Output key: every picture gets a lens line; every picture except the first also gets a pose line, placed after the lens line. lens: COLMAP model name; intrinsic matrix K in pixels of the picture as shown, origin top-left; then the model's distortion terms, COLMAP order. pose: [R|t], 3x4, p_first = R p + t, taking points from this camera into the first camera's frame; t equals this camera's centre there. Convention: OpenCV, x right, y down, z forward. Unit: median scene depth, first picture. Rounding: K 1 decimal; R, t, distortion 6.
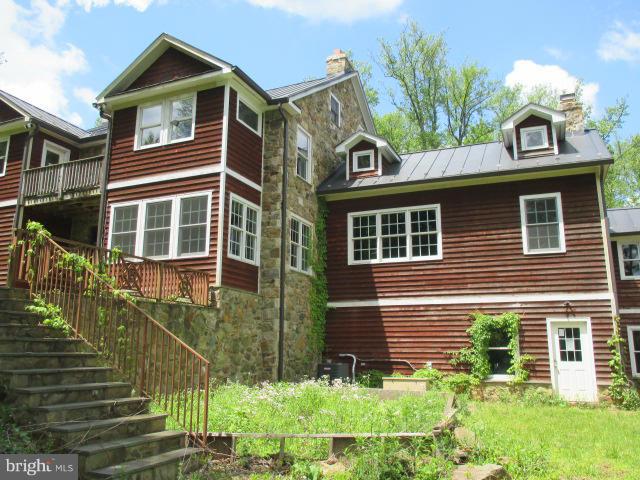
lens RADIAL K [[524.7, 0, 320.0], [0, 524.7, 240.4], [0, 0, 1]] dist [-0.022909, 0.019262]
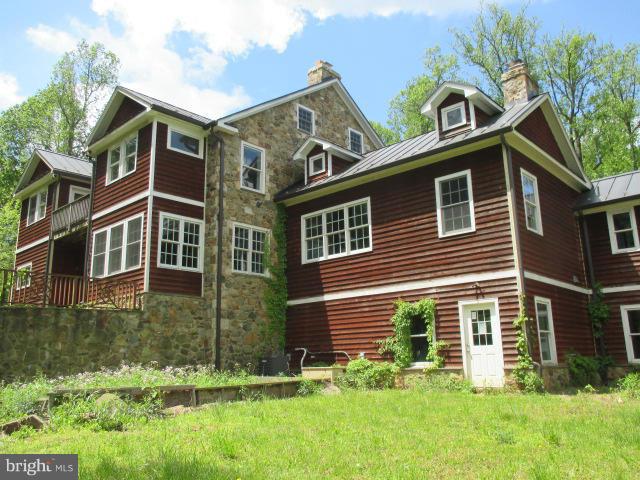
lens RADIAL K [[524.7, 0, 325.9], [0, 524.7, 241.4], [0, 0, 1]] dist [-0.022909, 0.019262]
pose [[0.943801, -0.101982, -0.314389, 0.492323], [0.097809, 0.994781, -0.029065, 0.040843], [0.315712, -0.003319, 0.948849, 0.009010]]
